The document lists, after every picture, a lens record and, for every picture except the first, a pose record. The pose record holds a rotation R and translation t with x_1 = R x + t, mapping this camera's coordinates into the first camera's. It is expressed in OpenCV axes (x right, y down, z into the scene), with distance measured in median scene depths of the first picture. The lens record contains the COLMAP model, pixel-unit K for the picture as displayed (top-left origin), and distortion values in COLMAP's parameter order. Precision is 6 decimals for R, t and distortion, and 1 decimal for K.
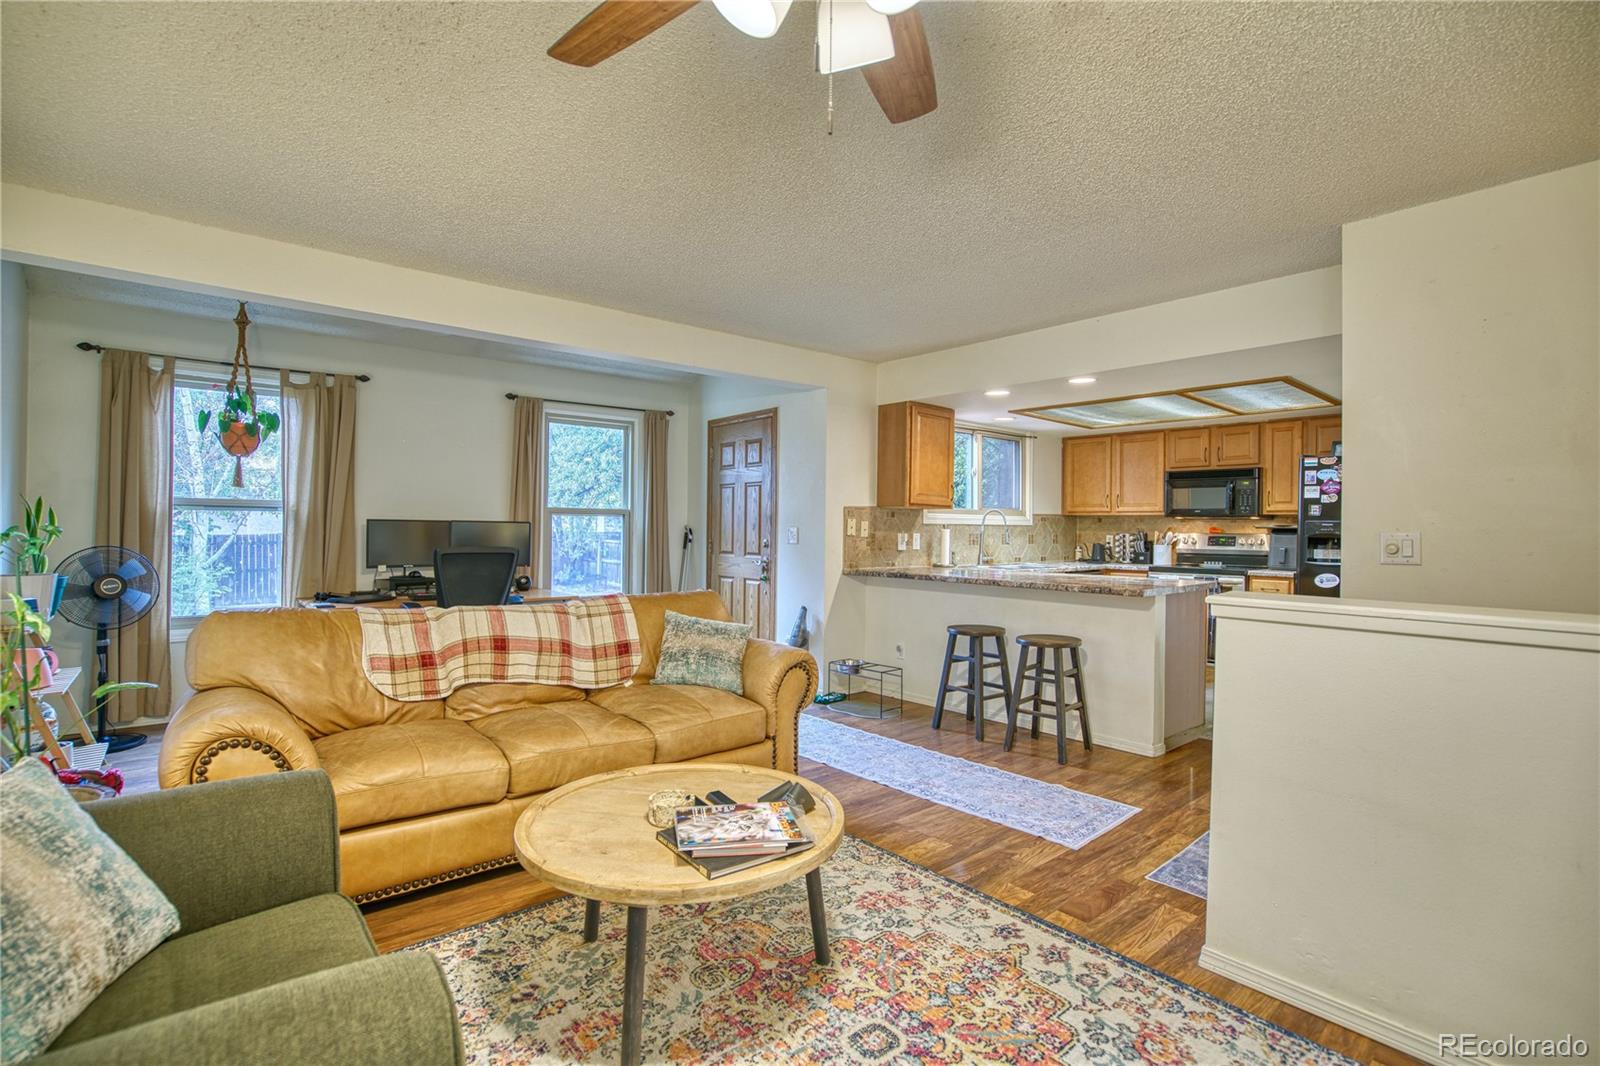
lens RADIAL K [[737.3, 0, 799.1], [0, 737.3, 525.0], [0, 0, 1]] dist [-0.046888, 0.014649]
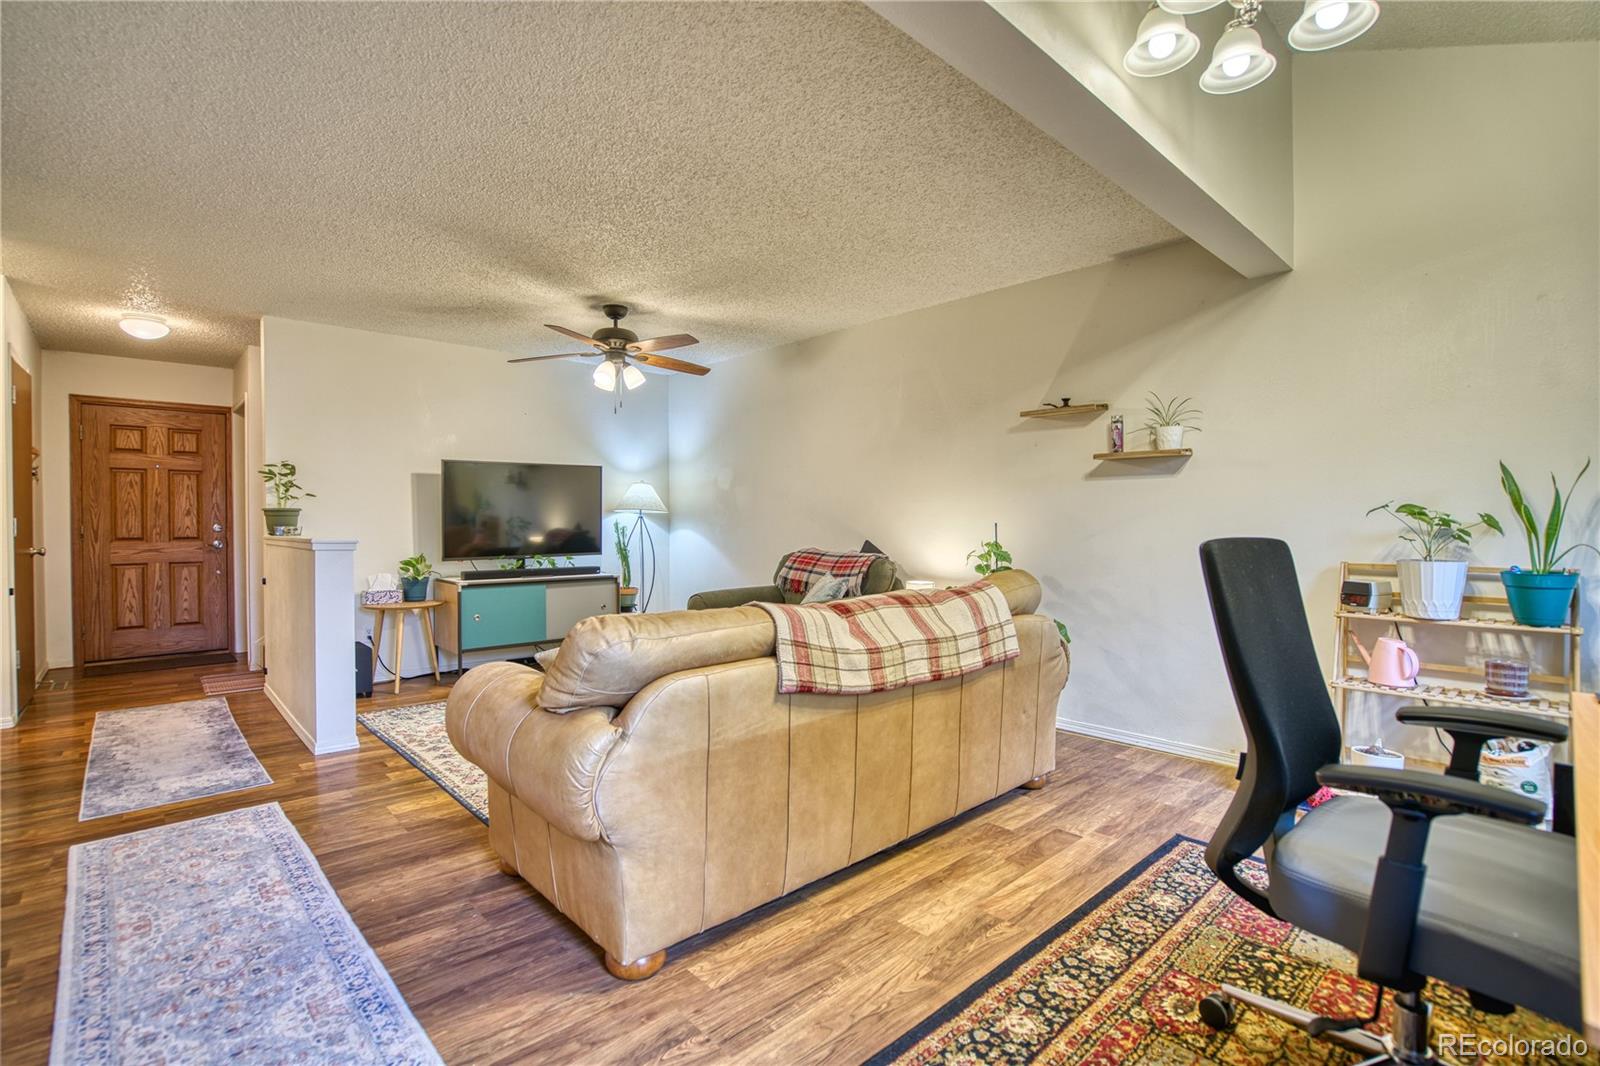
lens RADIAL K [[737.3, 0, 798.7], [0, 737.3, 525.1], [0, 0, 1]] dist [-0.046888, 0.014649]
pose [[-0.999038, -0.009566, -0.042805, -0.172526], [-0.009631, 0.999953, 0.001312, 0.019550], [0.042791, 0.001723, -0.999083, 1.096928]]
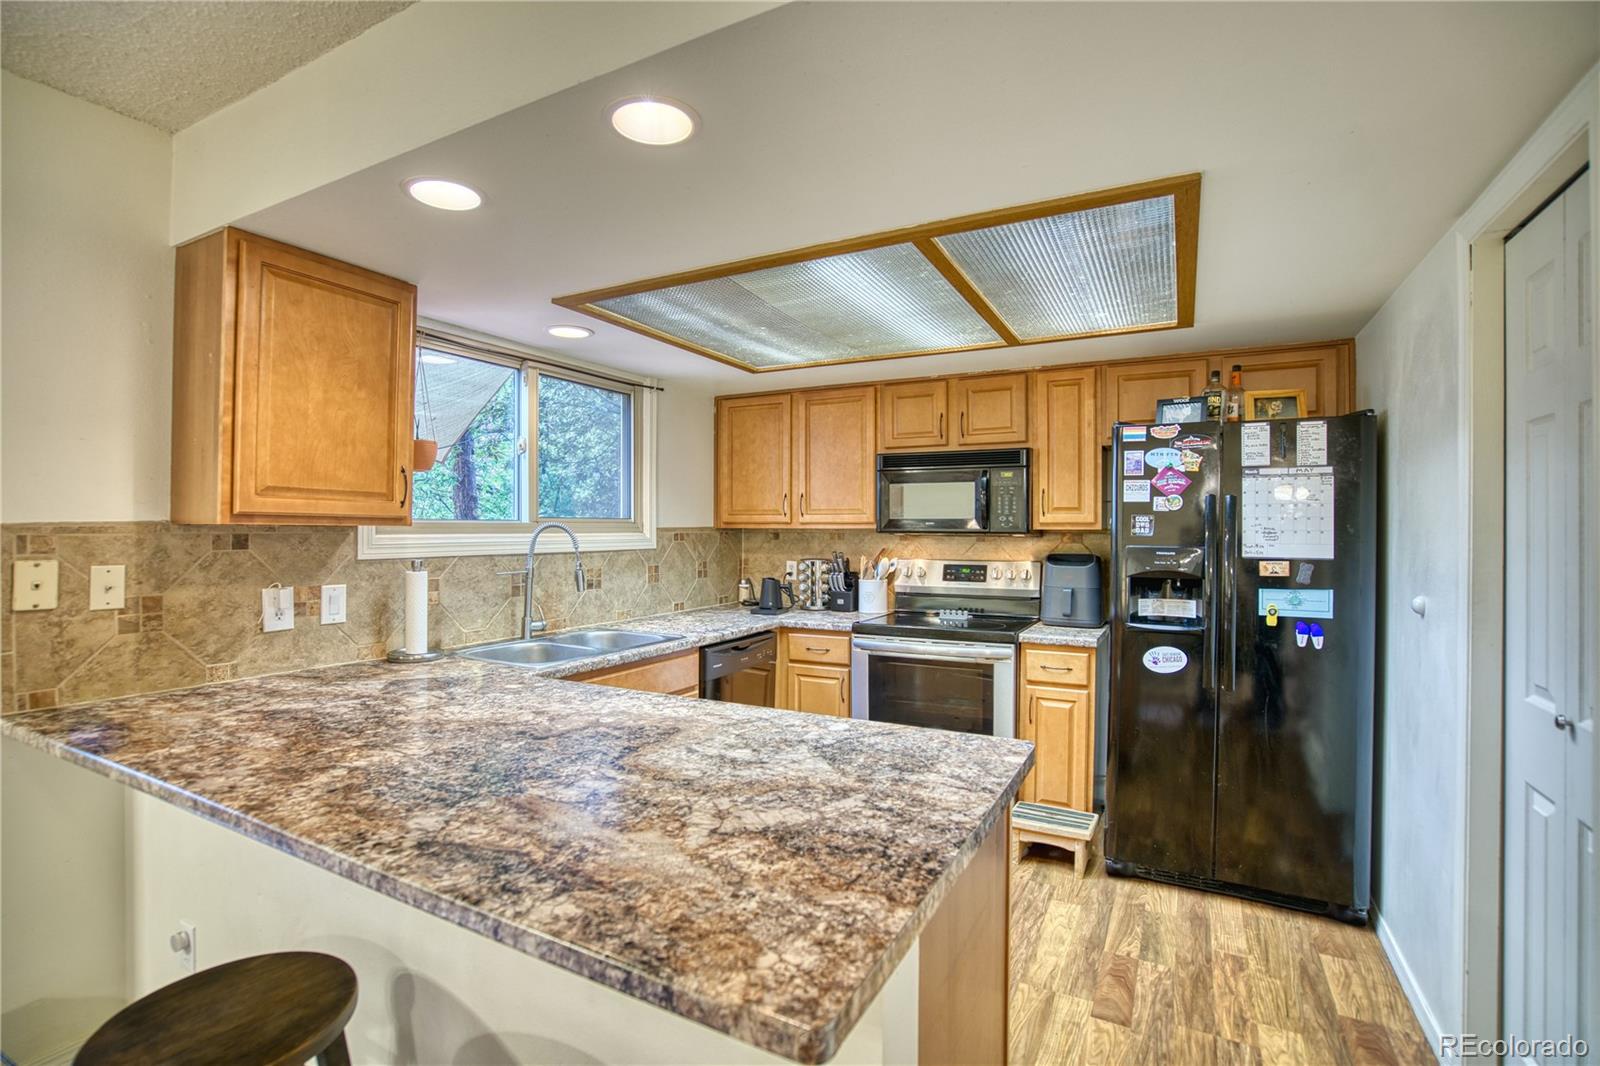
lens RADIAL K [[737.3, 0, 805.8], [0, 737.3, 522.6], [0, 0, 1]] dist [-0.046888, 0.014649]
pose [[0.925991, -0.005704, 0.377502, 0.286323], [0.006789, 0.999976, -0.001543, -0.023496], [-0.377484, 0.003991, 0.926007, 0.600404]]
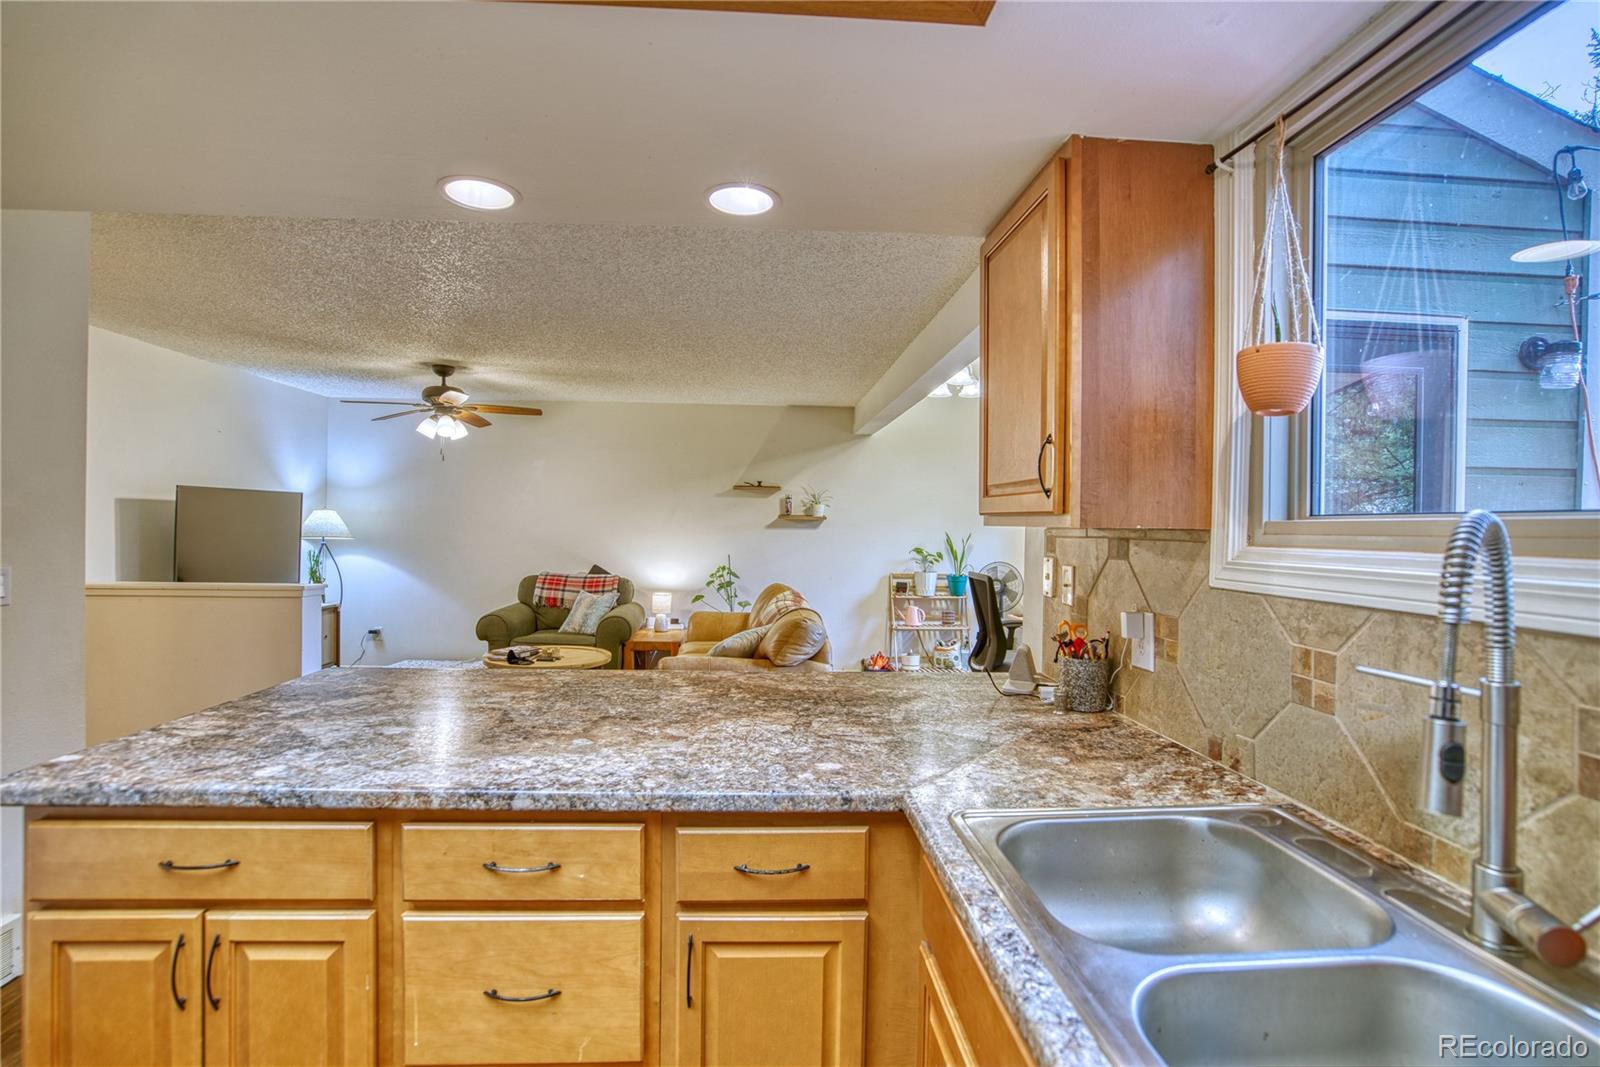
lens RADIAL K [[737.3, 0, 788.8], [0, 737.3, 527.8], [0, 0, 1]] dist [-0.046888, 0.014649]
pose [[-0.604993, -0.018897, -0.796007, 0.509932], [-0.018596, 0.999781, -0.009601, -0.018335], [0.796014, 0.008994, -0.605212, 1.180400]]
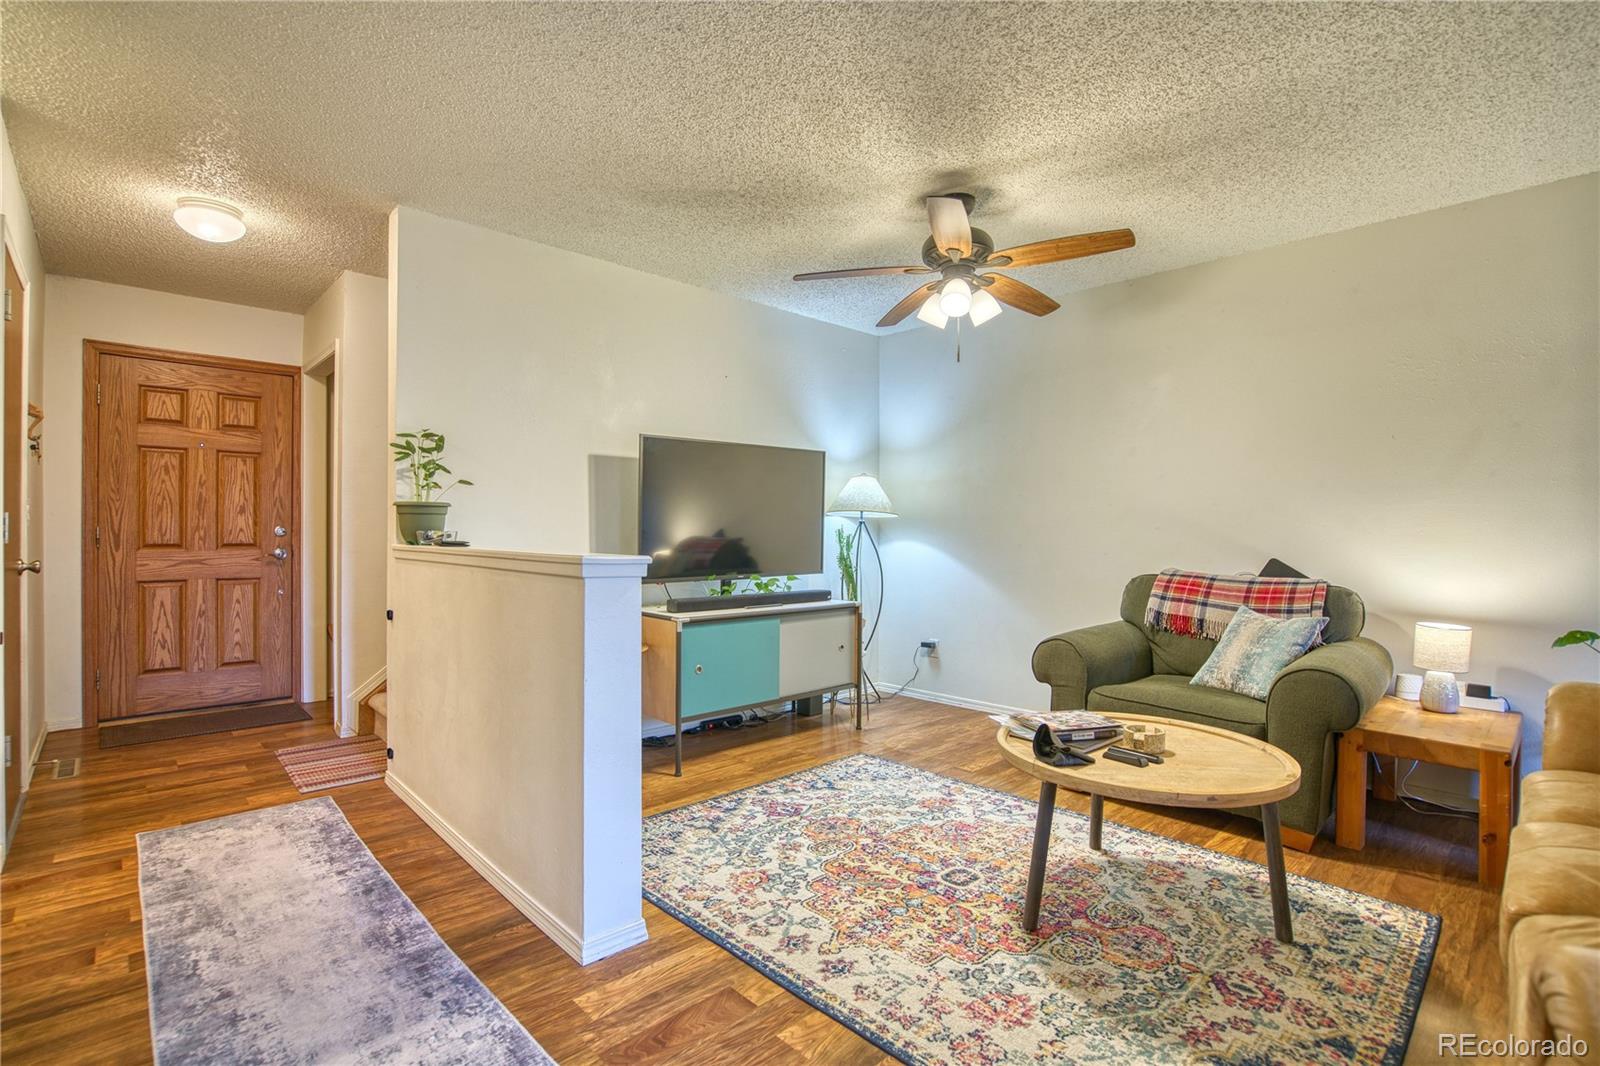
lens RADIAL K [[737.3, 0, 794.9], [0, 737.3, 527.5], [0, 0, 1]] dist [-0.046888, 0.014649]
pose [[-0.998384, -0.019542, -0.053361, 0.163649], [-0.019243, 0.999796, -0.006107, 0.023821], [0.053469, -0.005070, -0.998557, 0.771095]]
